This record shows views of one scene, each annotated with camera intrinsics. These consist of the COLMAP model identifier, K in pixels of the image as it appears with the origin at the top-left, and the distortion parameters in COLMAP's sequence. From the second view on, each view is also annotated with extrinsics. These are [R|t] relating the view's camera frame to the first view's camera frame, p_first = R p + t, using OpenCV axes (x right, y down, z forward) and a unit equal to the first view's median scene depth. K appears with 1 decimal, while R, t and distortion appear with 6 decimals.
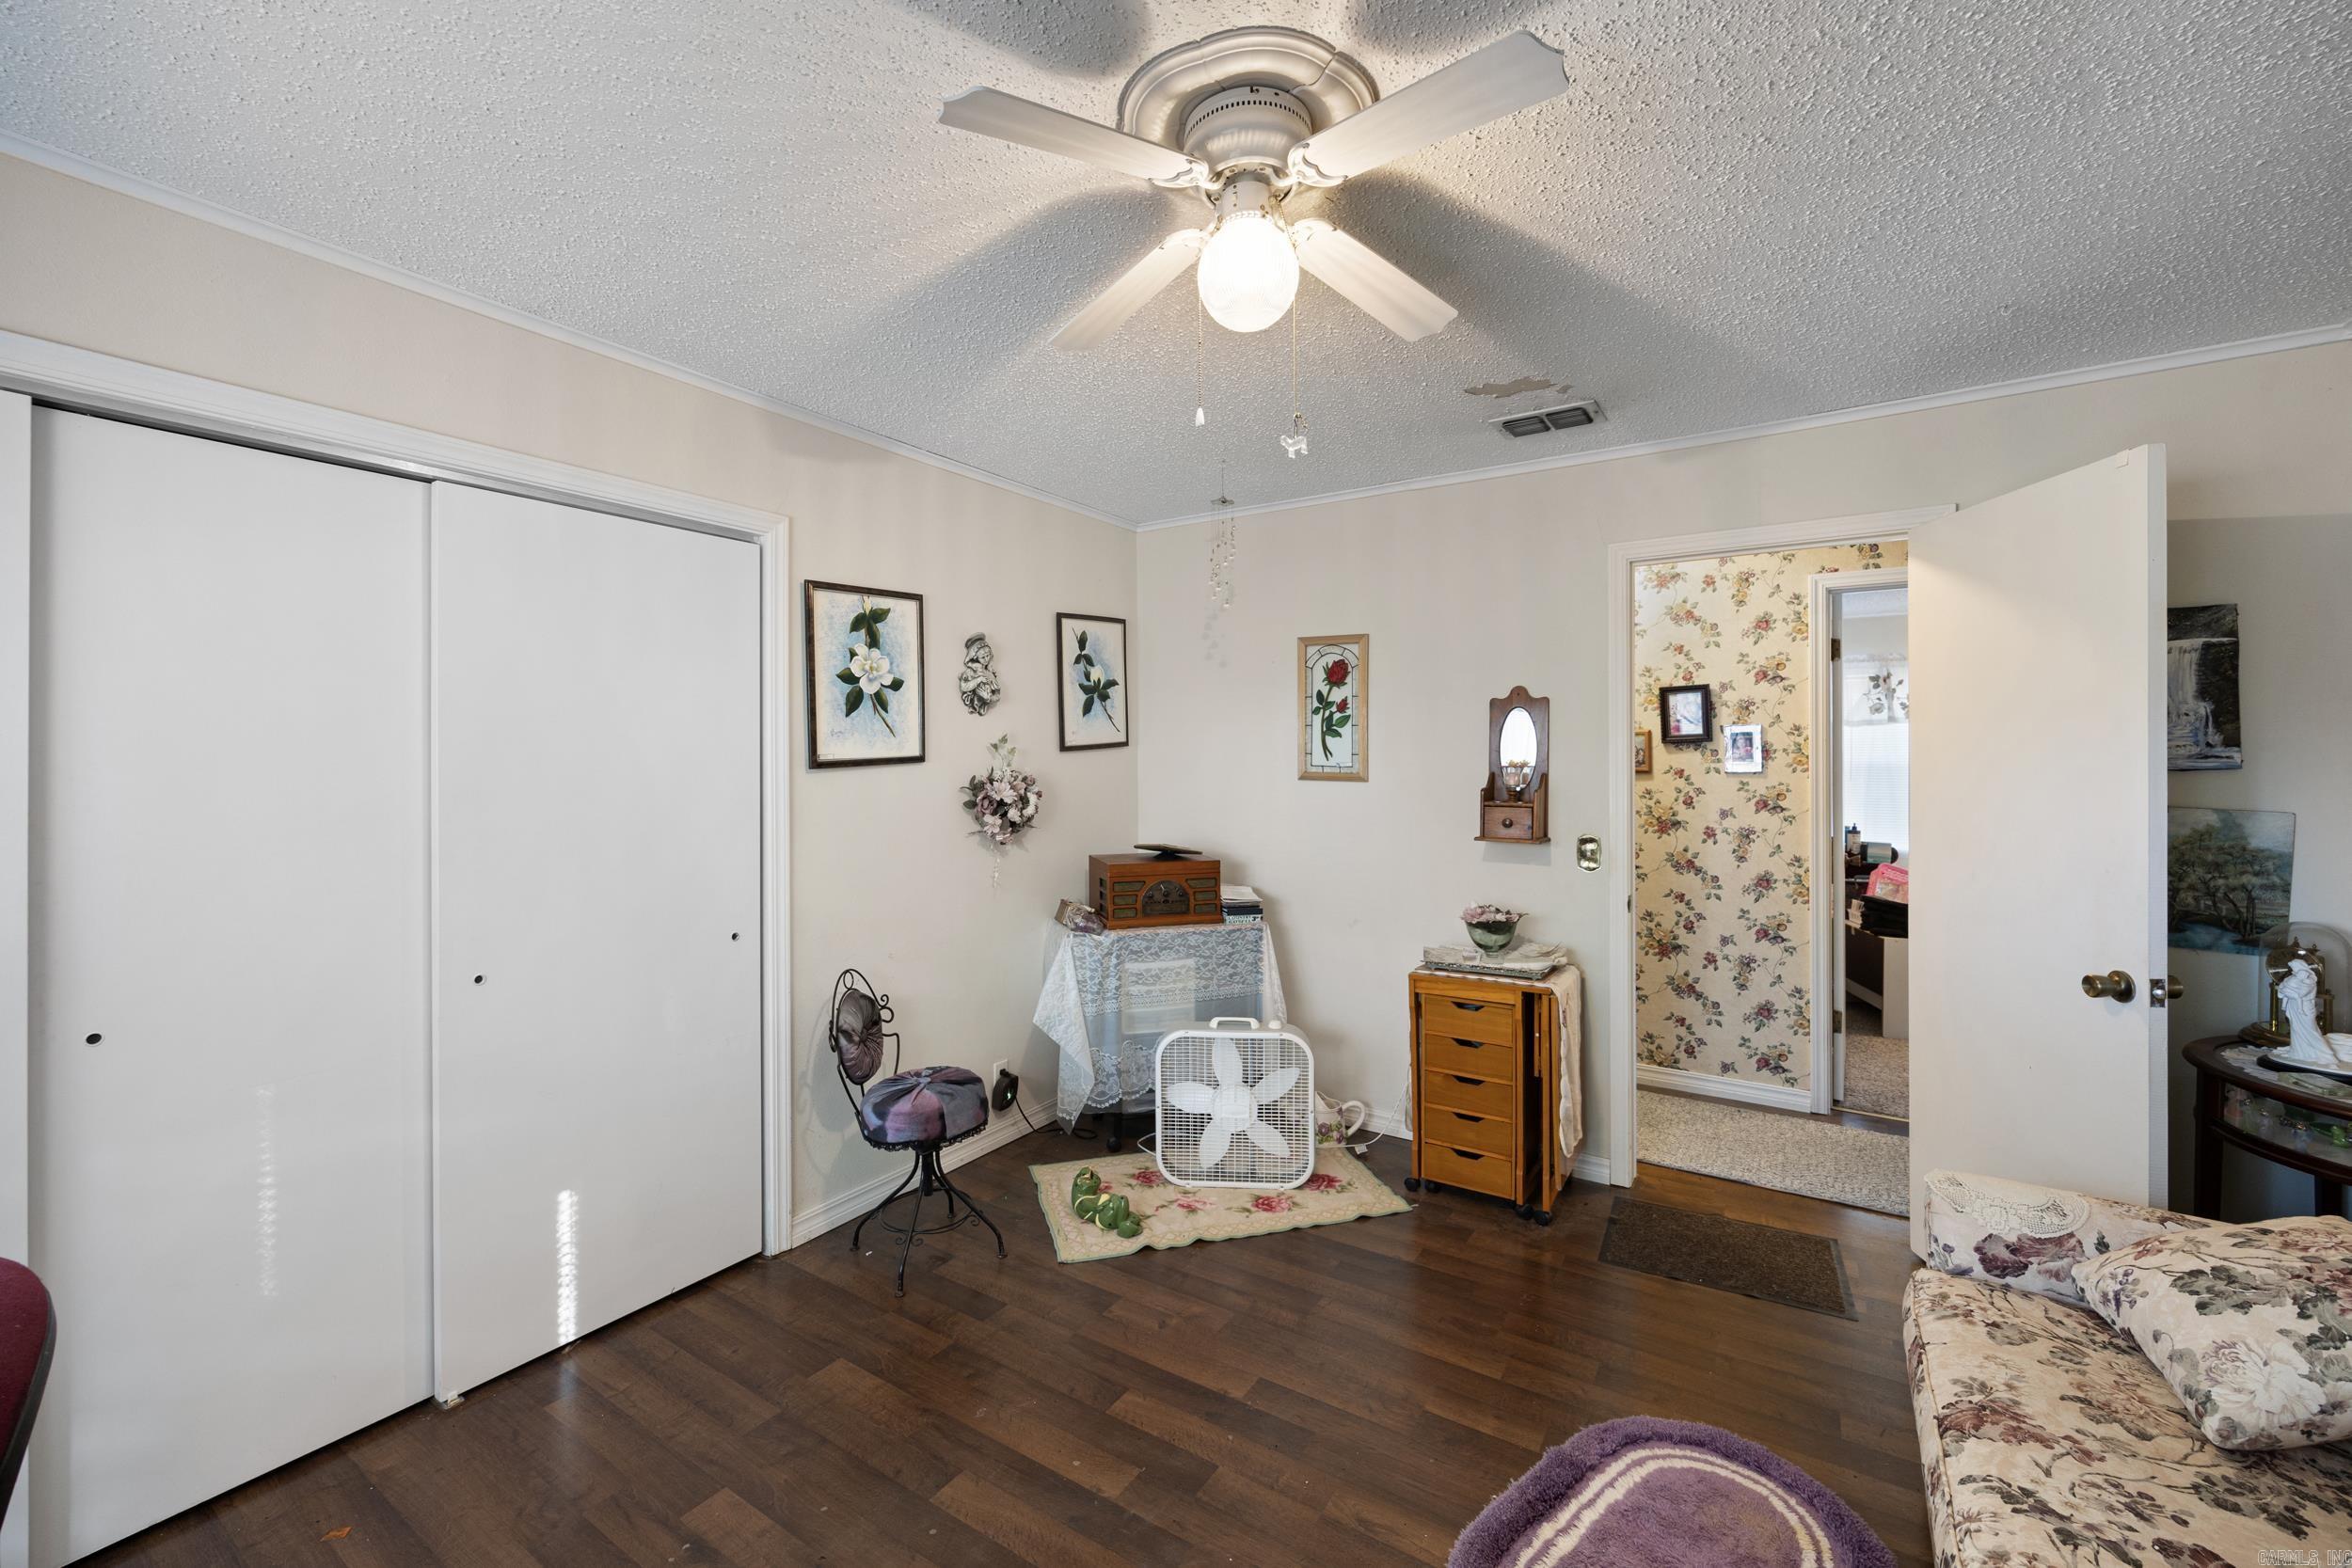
lens RADIAL K [[963.9, 0, 1188.2], [0, 963.9, 751.9], [0, 0, 1]] dist [0.000423, 0.000651]
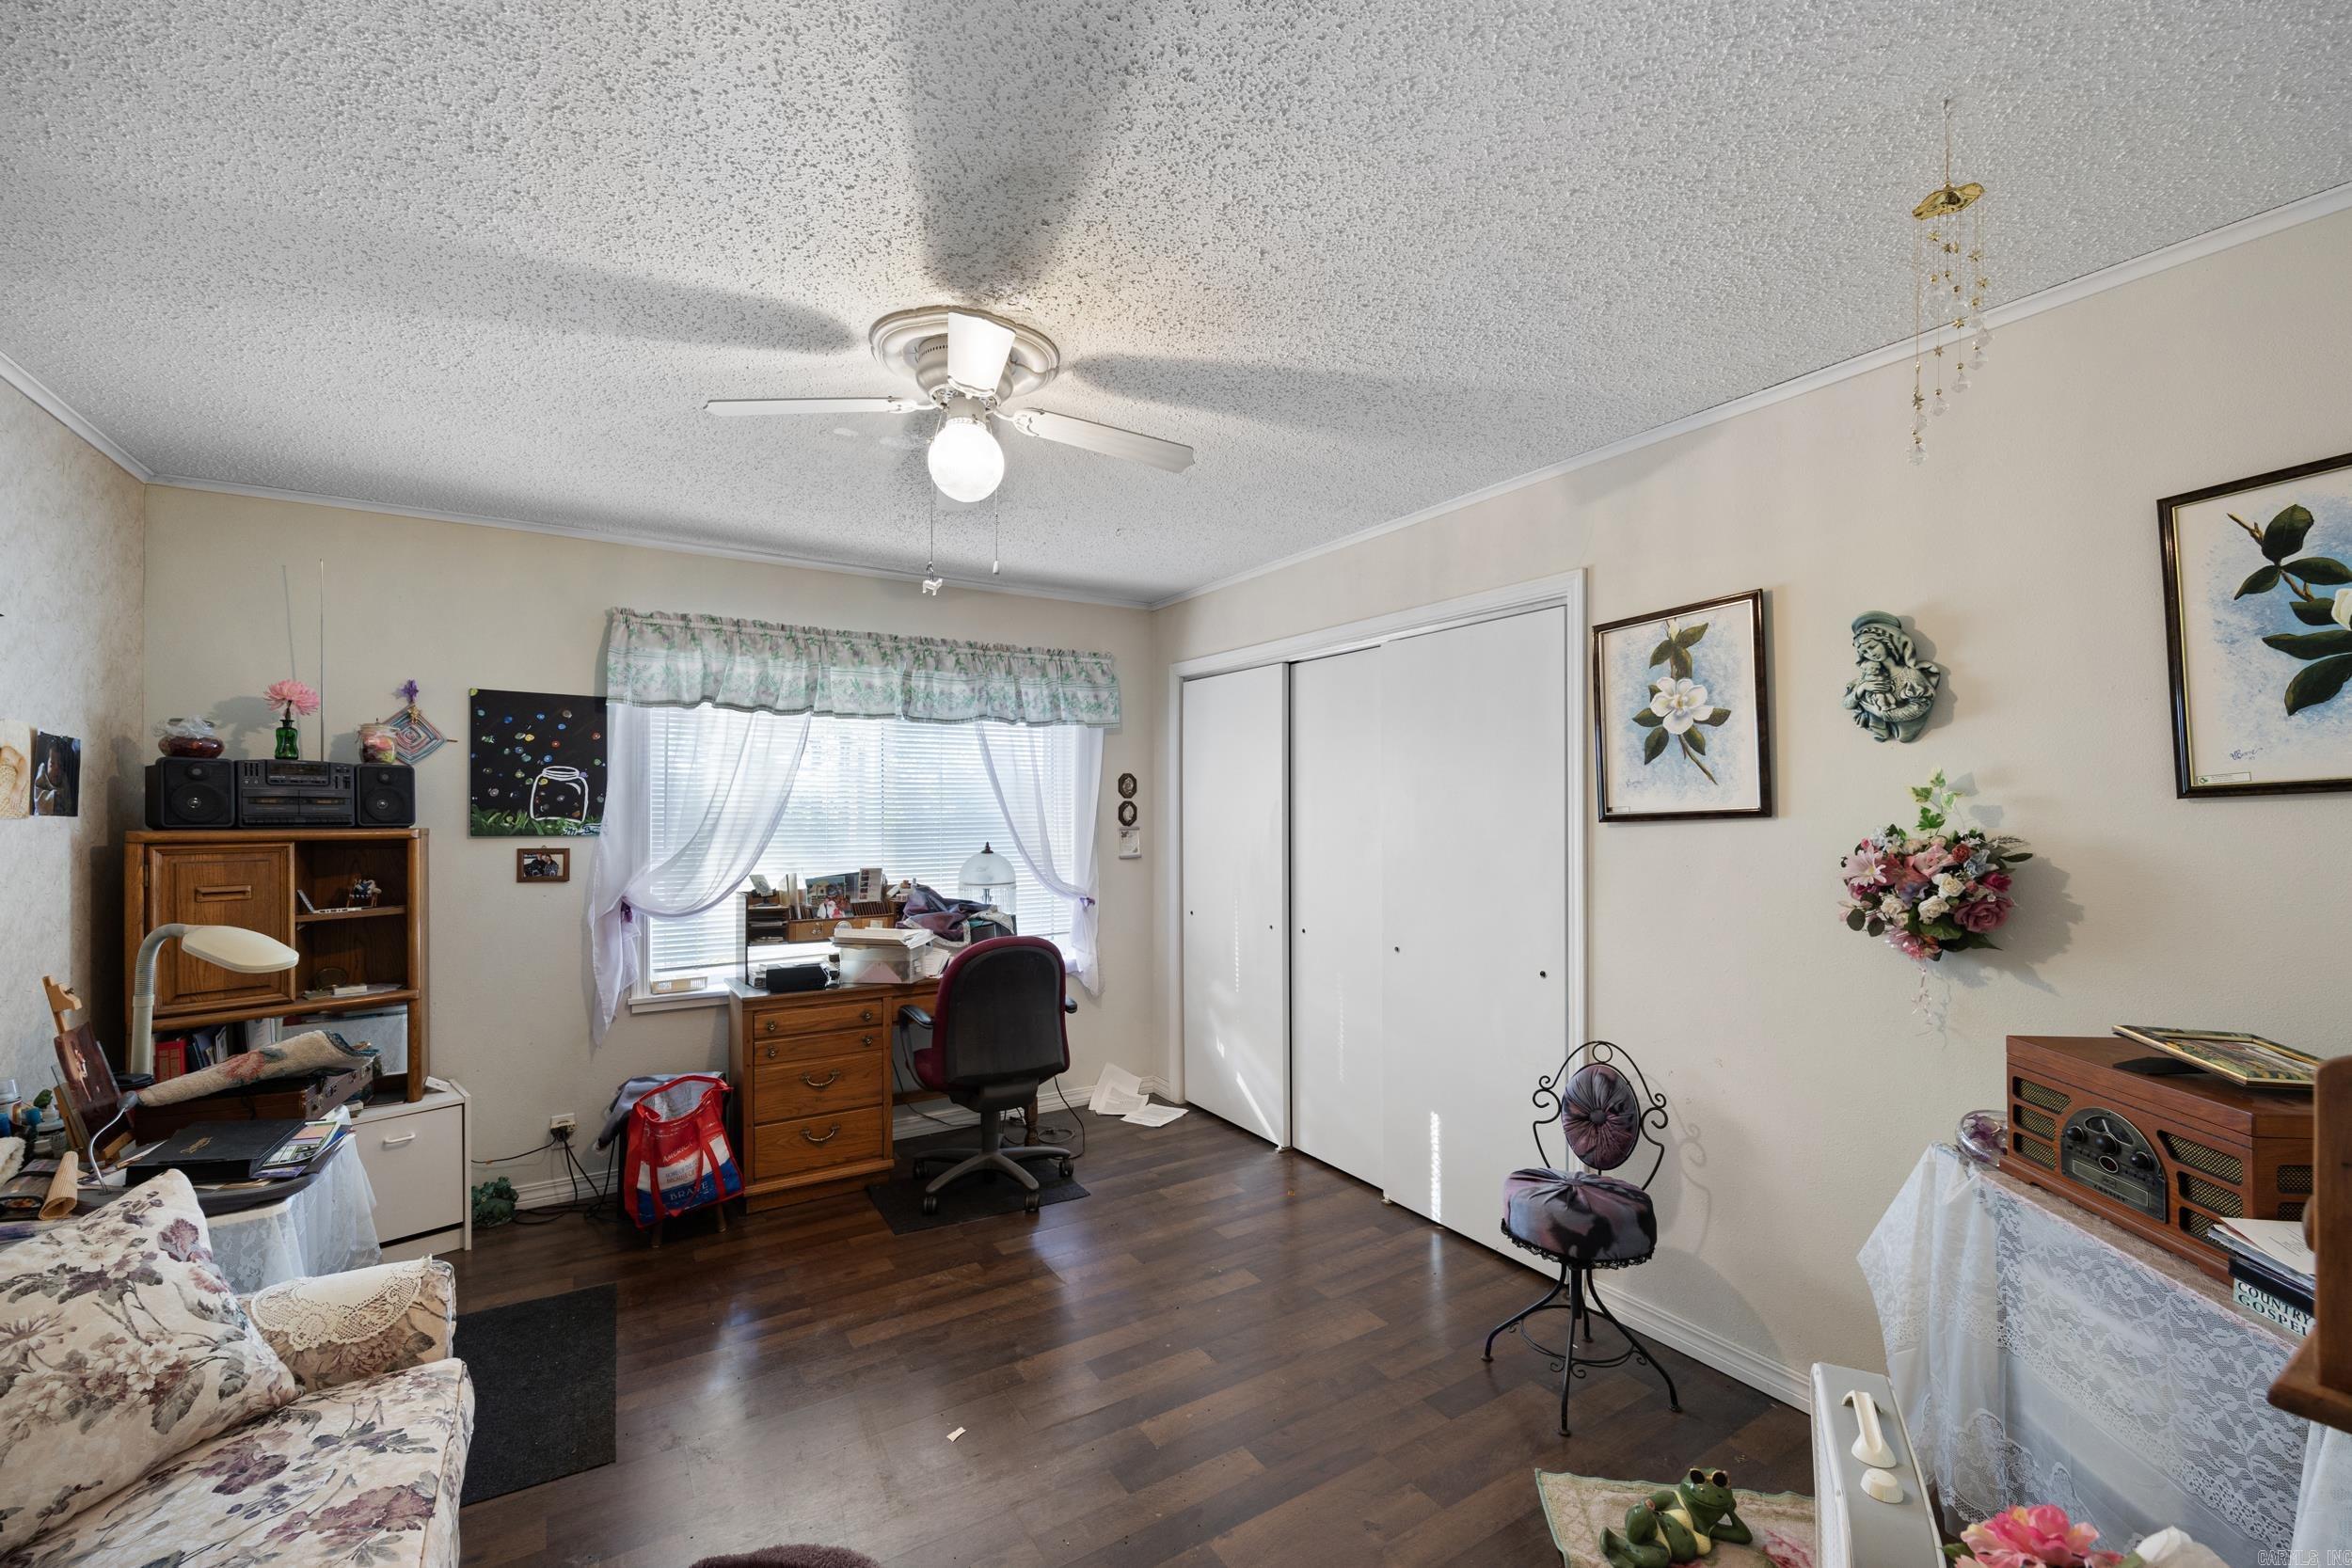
lens RADIAL K [[963.9, 0, 1175.3], [0, 963.9, 802.9], [0, 0, 1]] dist [0.000423, 0.000651]
pose [[-0.424265, -0.002164, -0.905535, 0.614168], [0.008381, 0.999945, -0.006316, 0.001101], [0.905499, -0.010269, -0.424224, 0.958851]]
